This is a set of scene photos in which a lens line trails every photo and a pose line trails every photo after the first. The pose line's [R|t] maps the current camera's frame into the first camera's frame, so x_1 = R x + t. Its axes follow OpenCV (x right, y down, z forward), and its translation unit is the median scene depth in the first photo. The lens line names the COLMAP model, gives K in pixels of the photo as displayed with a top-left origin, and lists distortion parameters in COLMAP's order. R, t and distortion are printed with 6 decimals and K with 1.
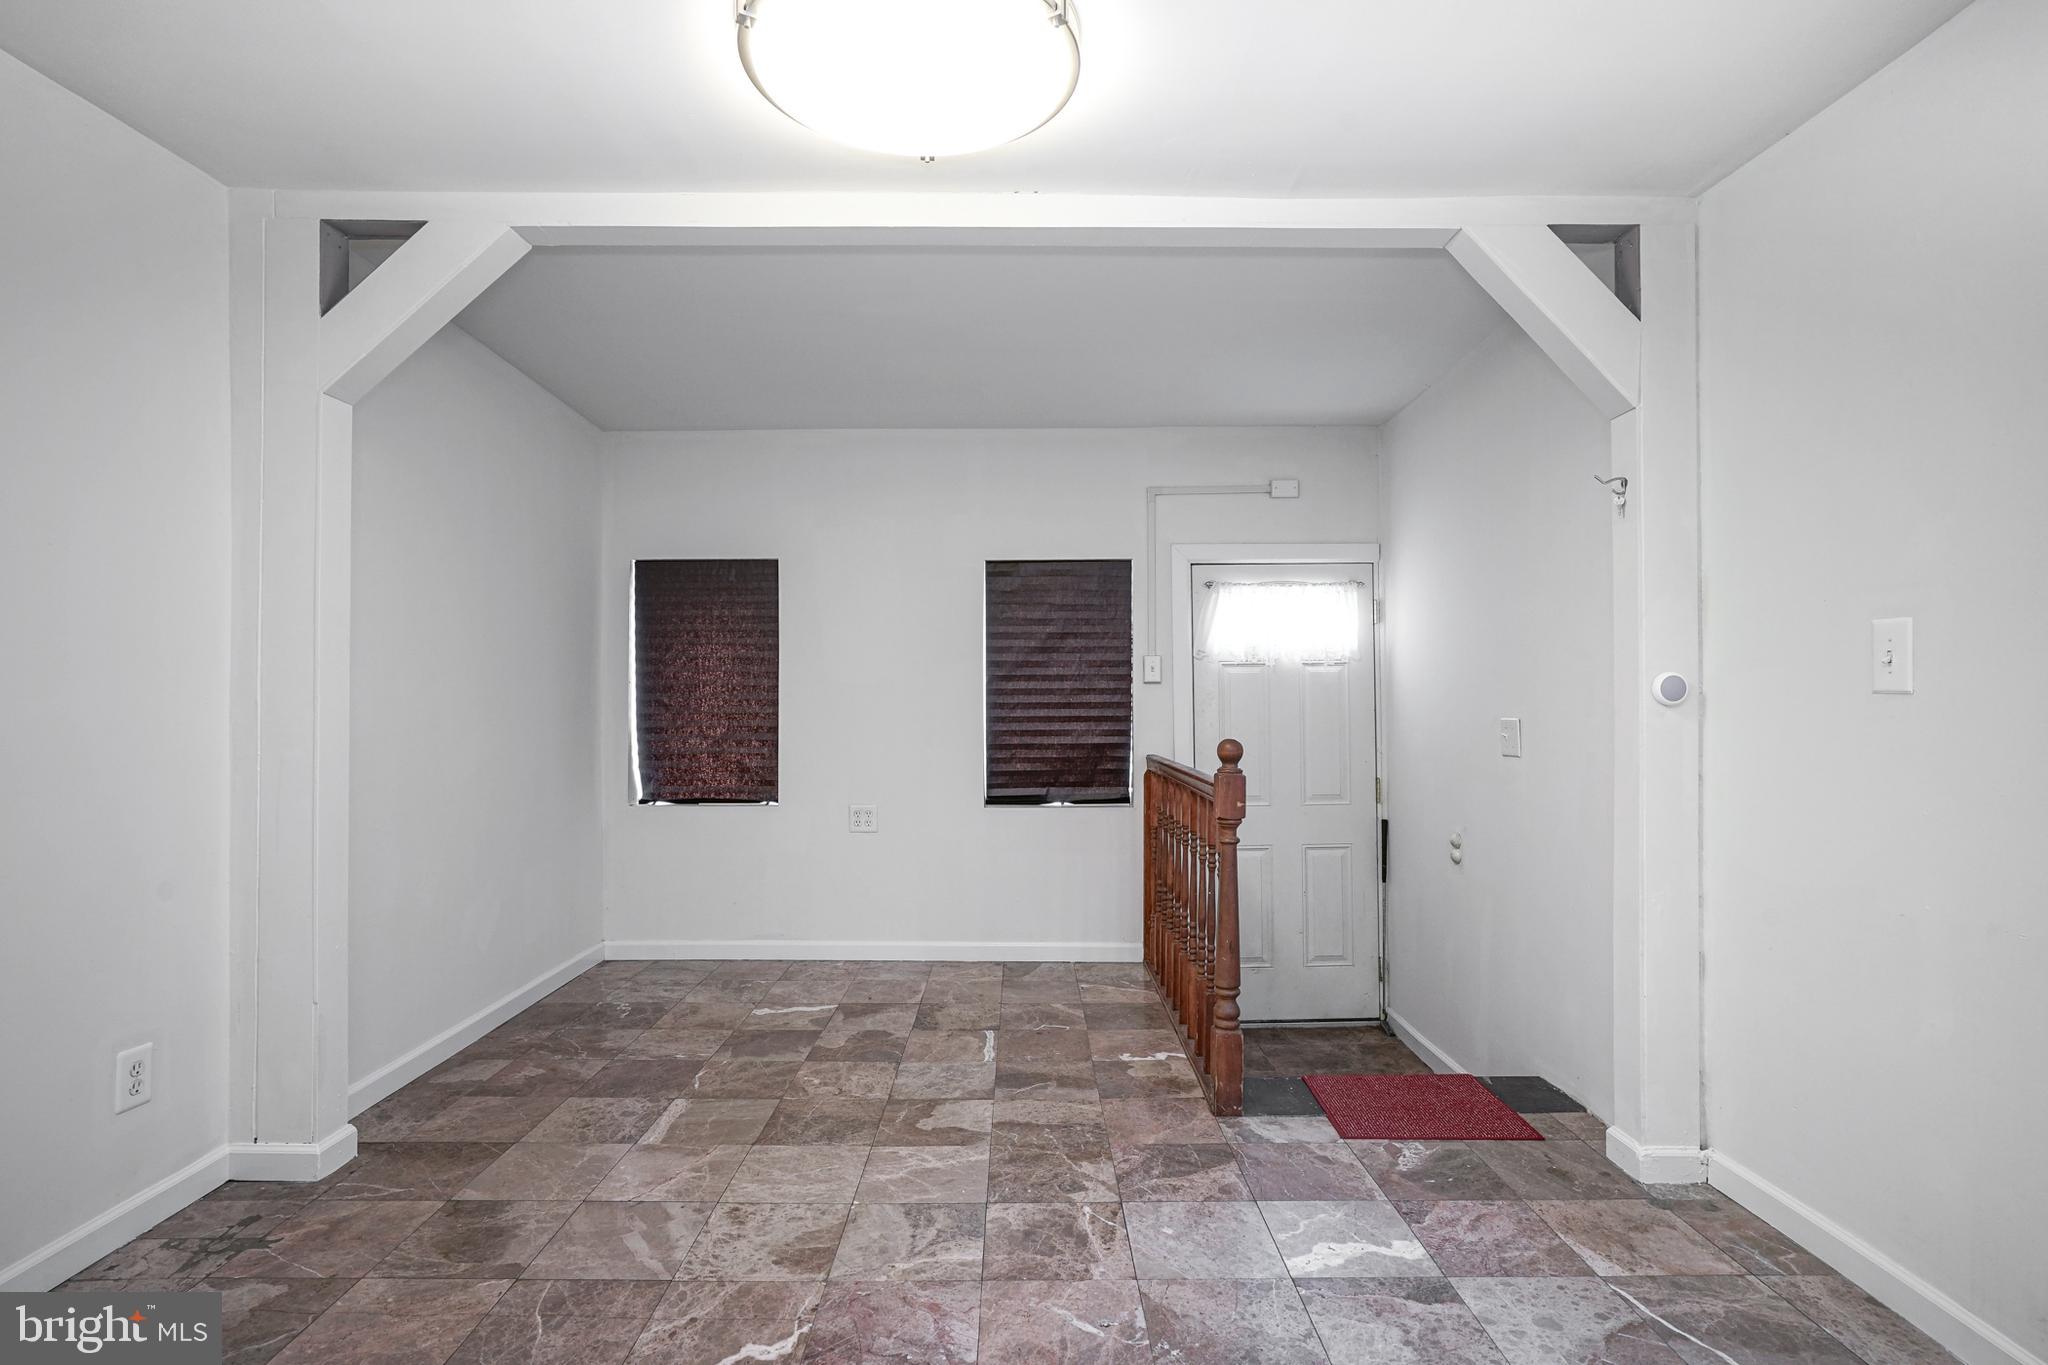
lens RADIAL K [[1129.1, 0, 946.2], [0, 1129.1, 691.6], [0, 0, 1]] dist [-0.010490, 0.003118]
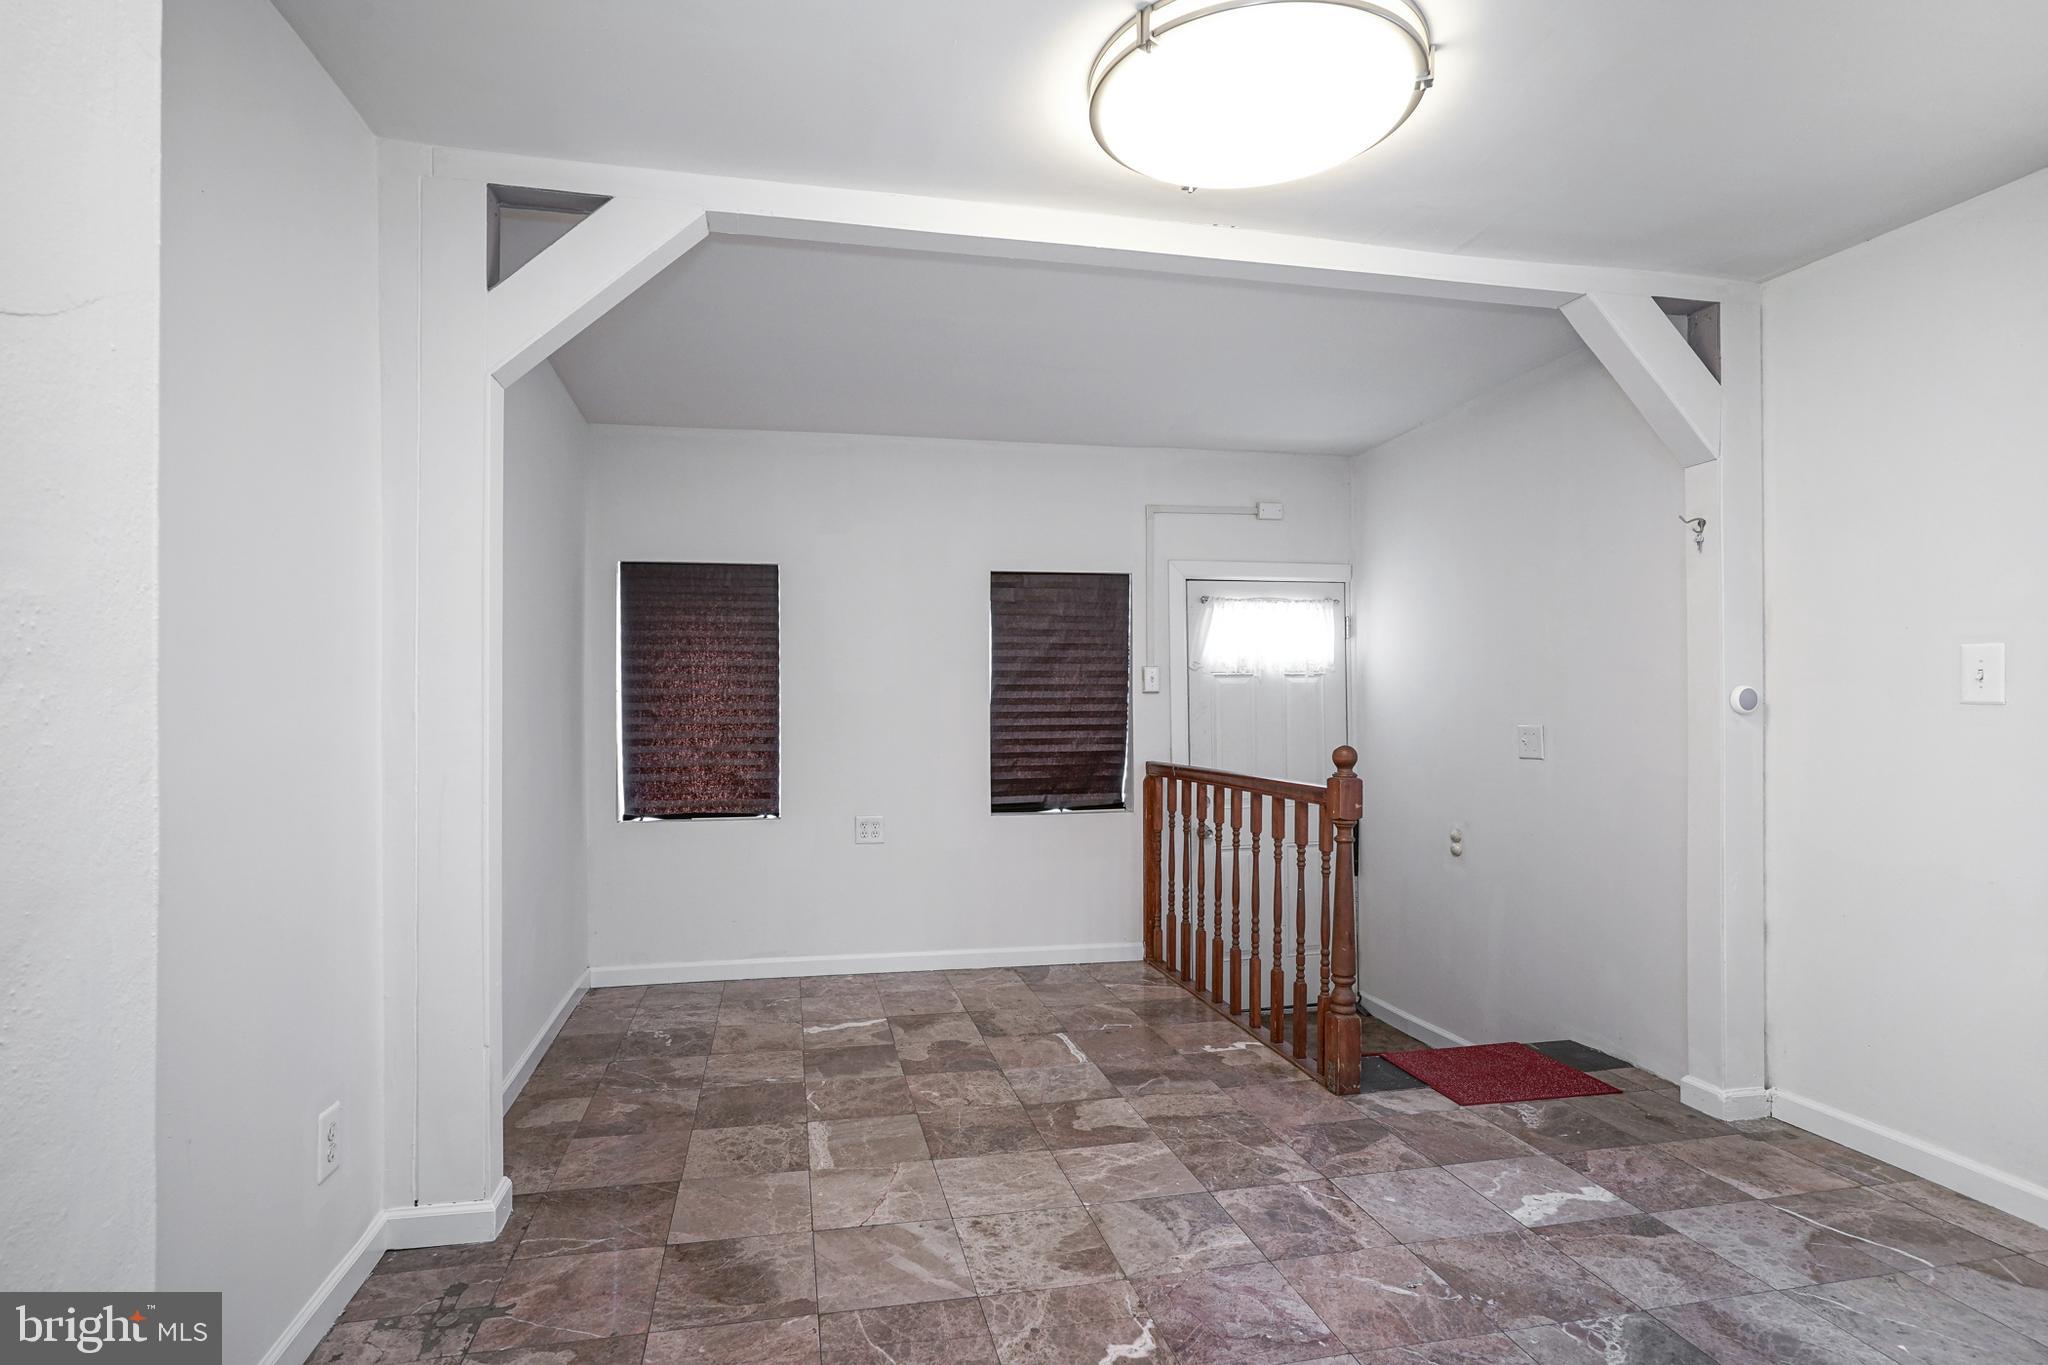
lens RADIAL K [[1140.2, 0, 943.2], [0, 1140.2, 702.2], [0, 0, 1]] dist [-0.012721, 0.004862]
pose [[0.975739, -0.001099, 0.218935, -0.422131], [0.000449, 0.999995, 0.003019, -0.003735], [-0.218937, -0.002847, 0.975735, 0.024800]]
